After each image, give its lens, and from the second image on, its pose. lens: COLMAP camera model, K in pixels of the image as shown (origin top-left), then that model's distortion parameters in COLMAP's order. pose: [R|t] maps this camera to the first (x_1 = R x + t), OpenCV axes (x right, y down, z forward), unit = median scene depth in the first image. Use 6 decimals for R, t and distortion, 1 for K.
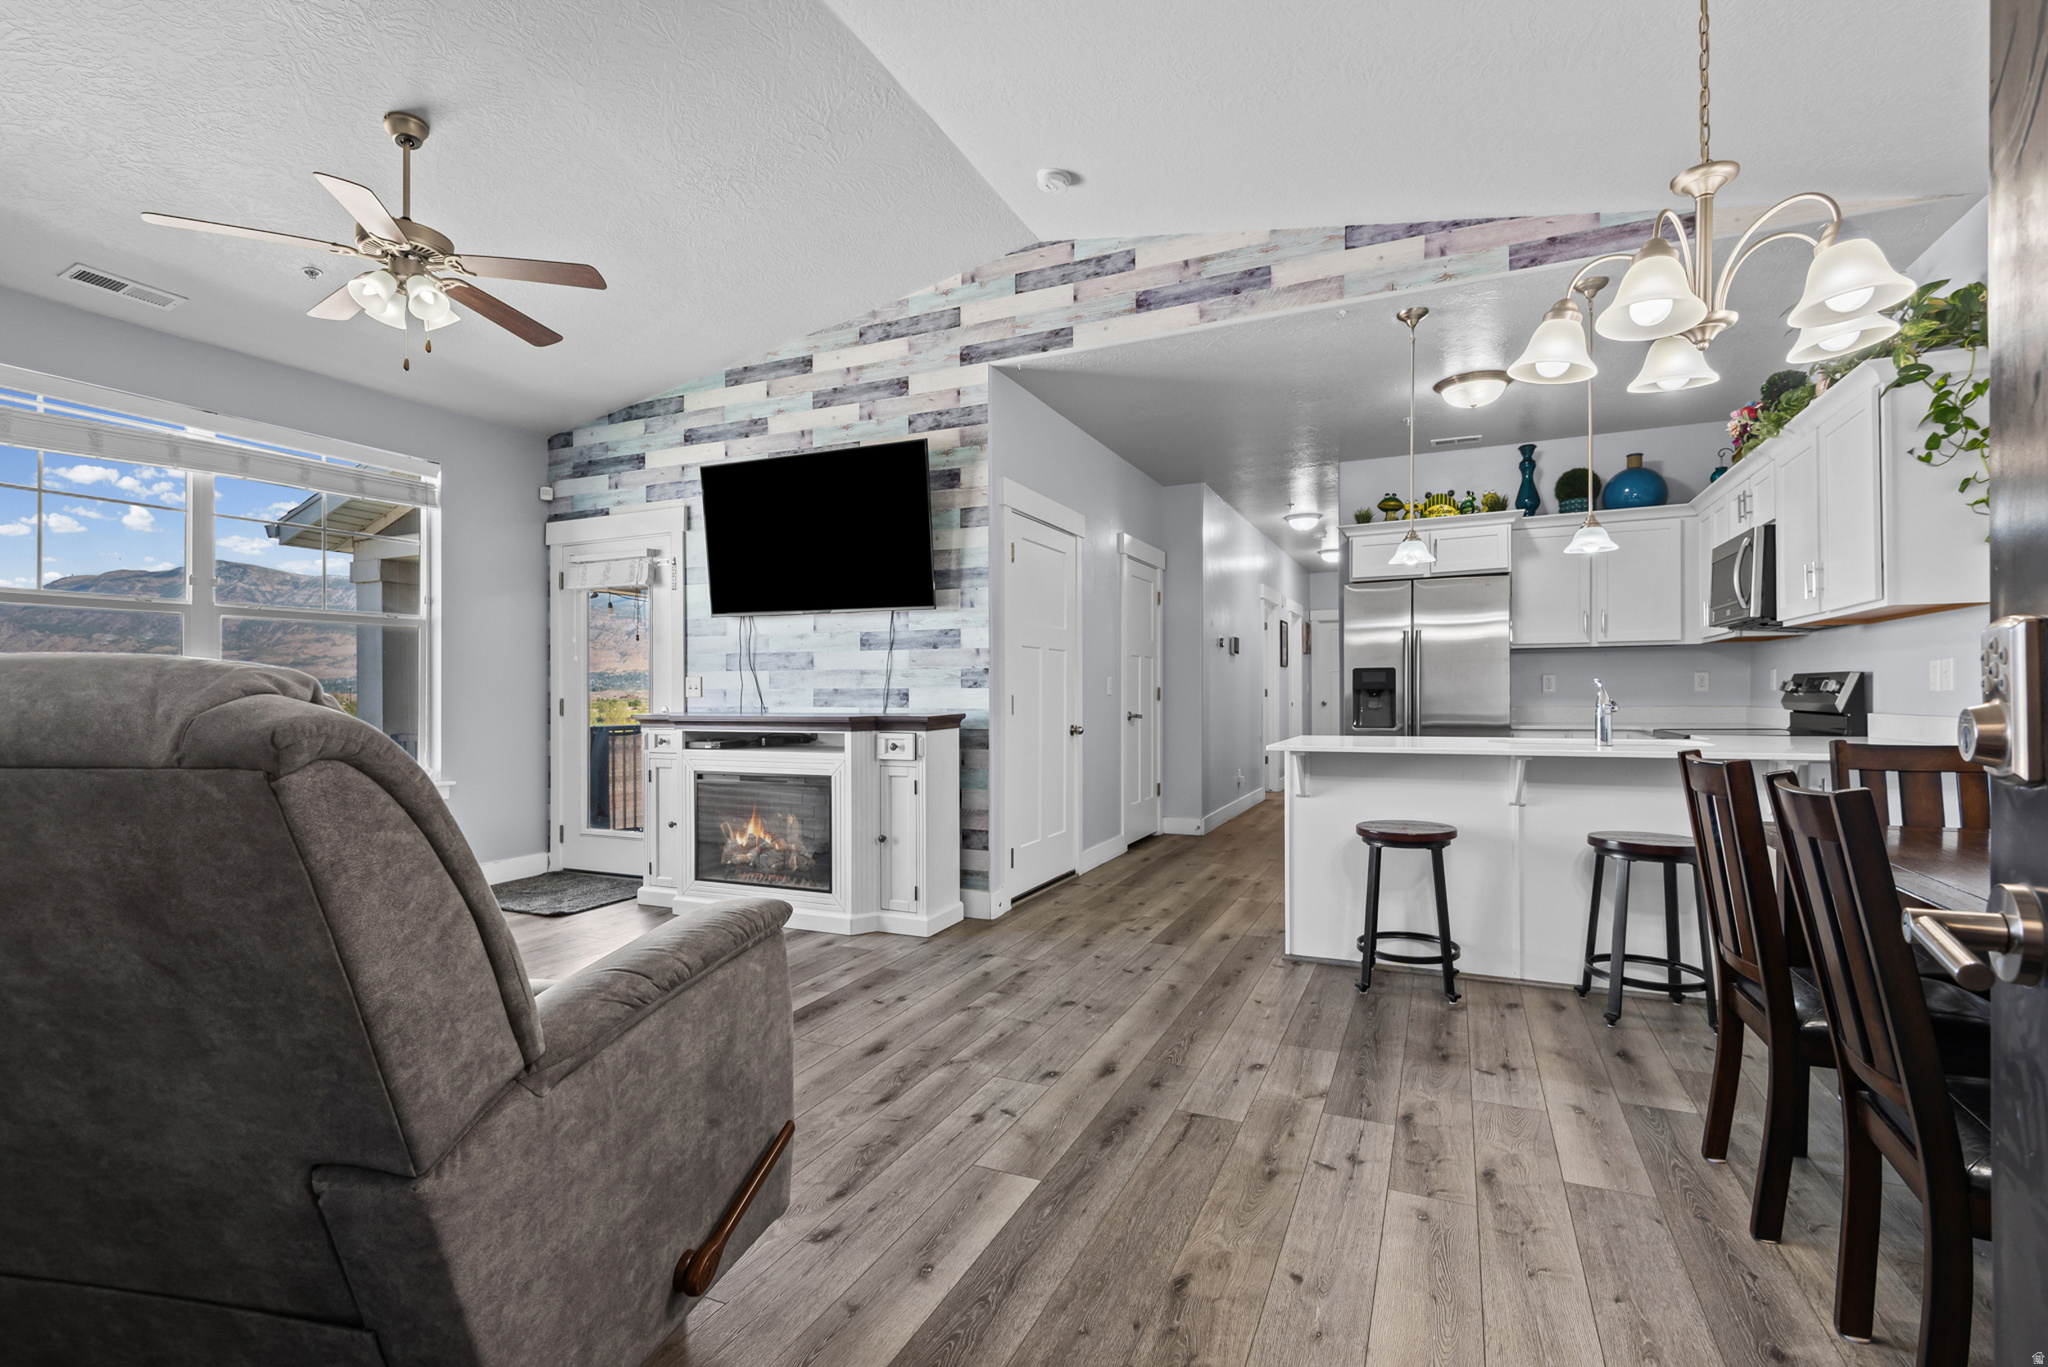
lens RADIAL K [[938.6, 0, 1000.0], [0, 938.6, 696.9], [0, 0, 1]] dist [0.019051, -0.011233]
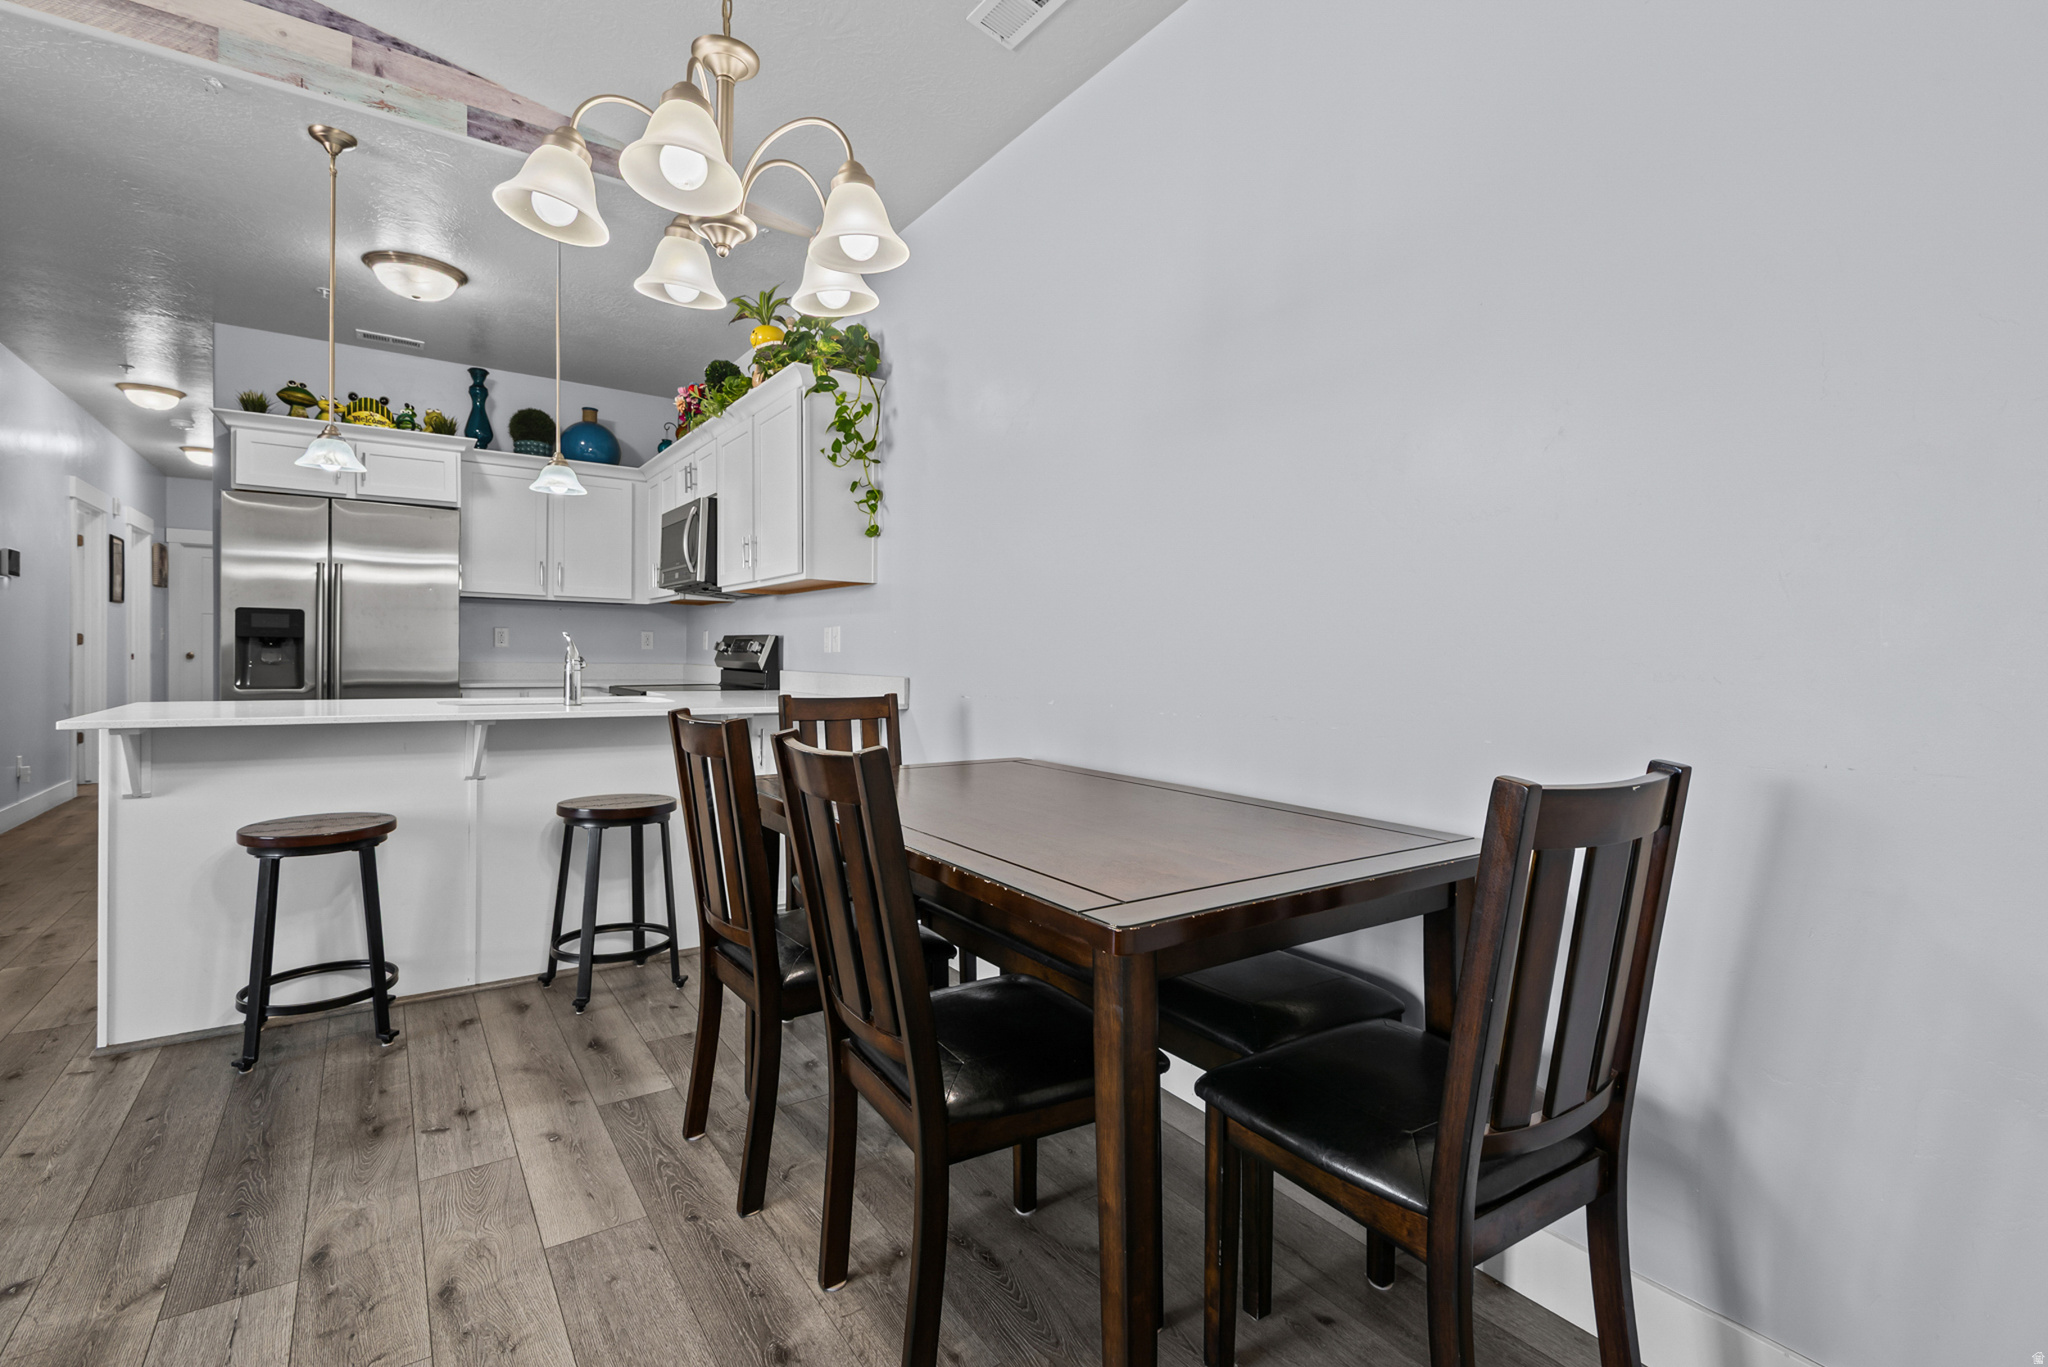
lens RADIAL K [[938.6, 0, 1060.7], [0, 938.6, 678.9], [0, 0, 1]] dist [0.019051, -0.011233]
pose [[0.476748, -0.003554, 0.879033, 0.063628], [-0.019658, 0.999699, 0.014704, 0.003665], [-0.878820, -0.024290, 0.476535, 0.154902]]
